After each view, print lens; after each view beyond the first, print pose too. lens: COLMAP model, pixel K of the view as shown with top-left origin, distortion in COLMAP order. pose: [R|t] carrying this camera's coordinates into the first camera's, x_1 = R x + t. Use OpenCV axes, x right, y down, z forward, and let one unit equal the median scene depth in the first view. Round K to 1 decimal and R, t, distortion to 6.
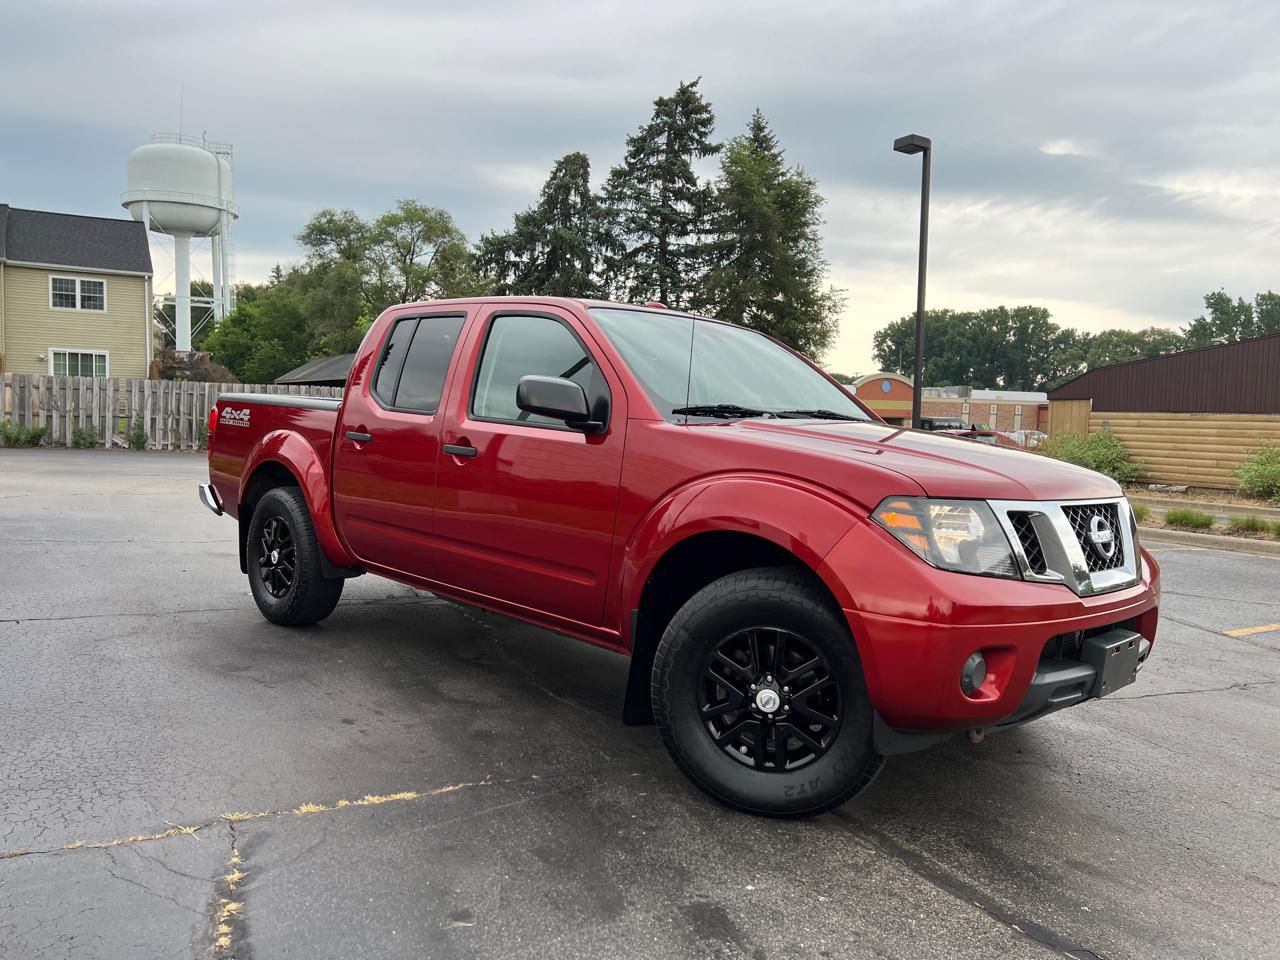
lens RADIAL K [[966.2, 0, 632.6], [0, 966.2, 485.3], [0, 0, 1]] dist [0.062627, -0.064041]
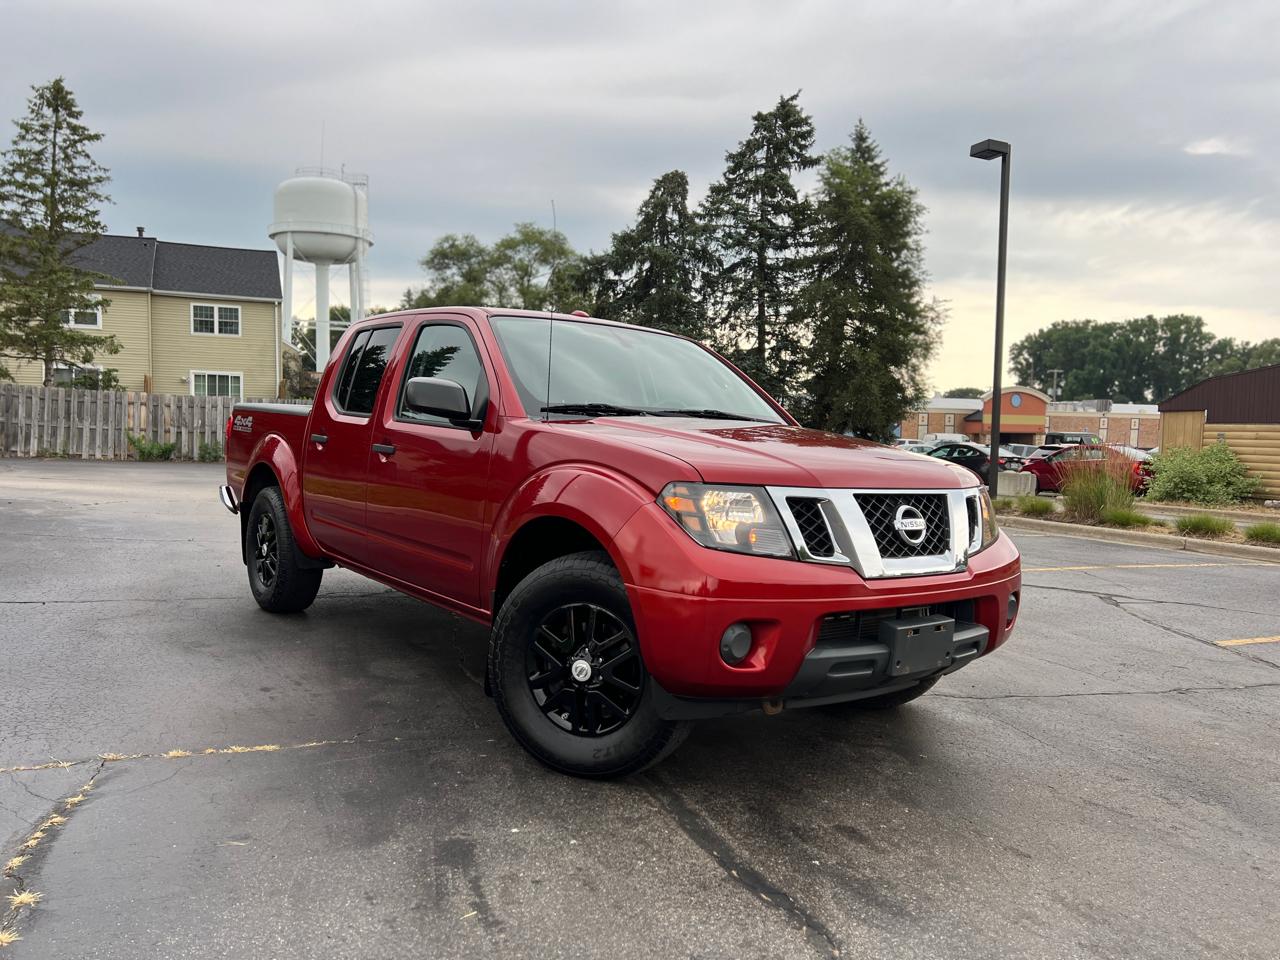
lens RADIAL K [[966.2, 0, 641.1], [0, 966.2, 501.6], [0, 0, 1]] dist [0.062627, -0.064041]
pose [[0.992377, 0.005474, -0.123118, 0.032545], [-0.005647, 0.999983, -0.001060, 0.003093], [0.123110, 0.001747, 0.992392, -0.006933]]
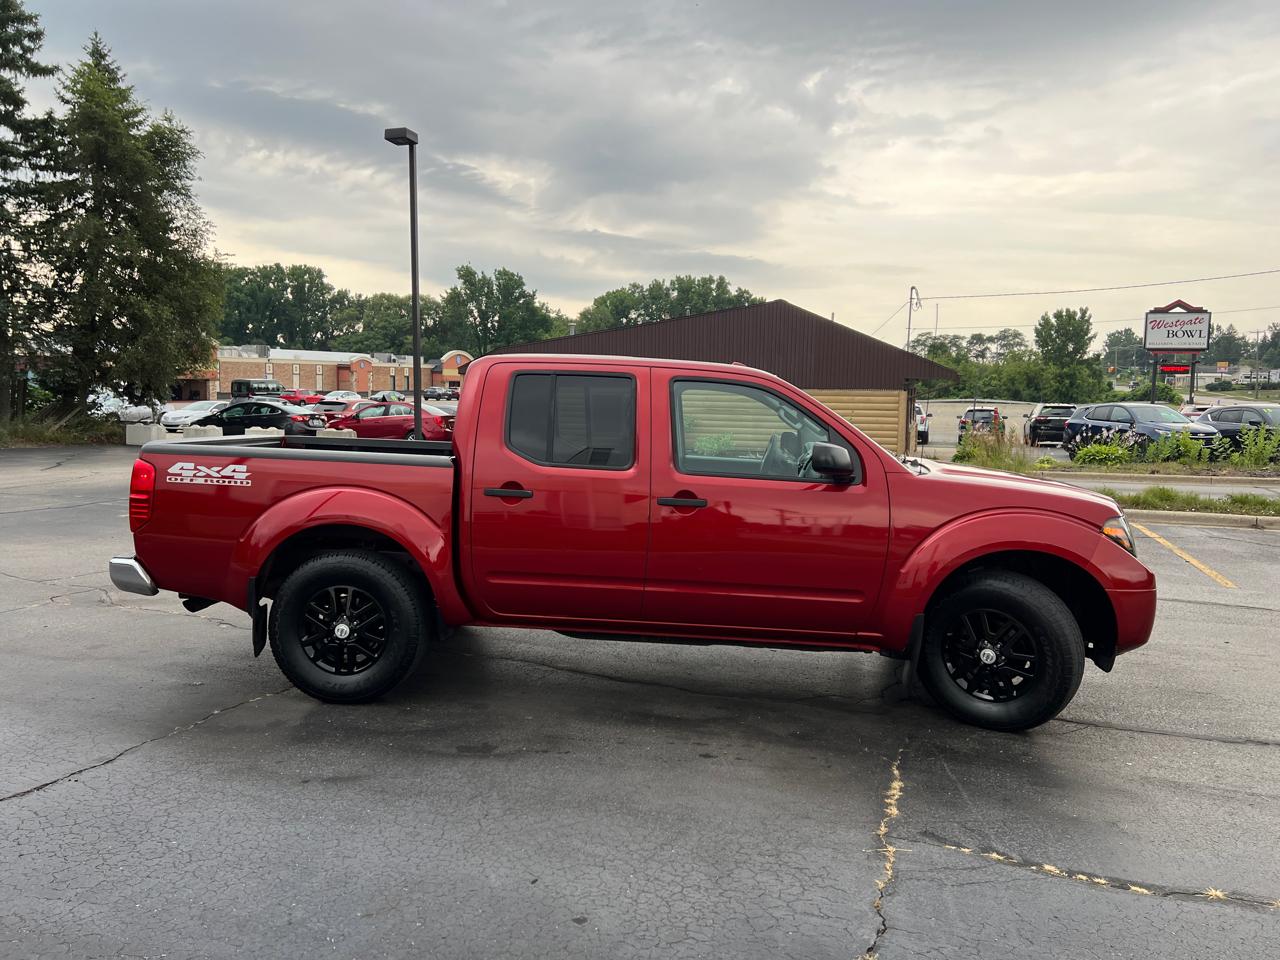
lens RADIAL K [[966.2, 0, 638.3], [0, 966.2, 484.0], [0, 0, 1]] dist [0.062627, -0.064041]
pose [[0.744652, -0.086241, 0.661857, -0.125338], [0.056535, 0.996204, 0.066198, -0.017573], [-0.665054, -0.011876, 0.746701, 0.025560]]
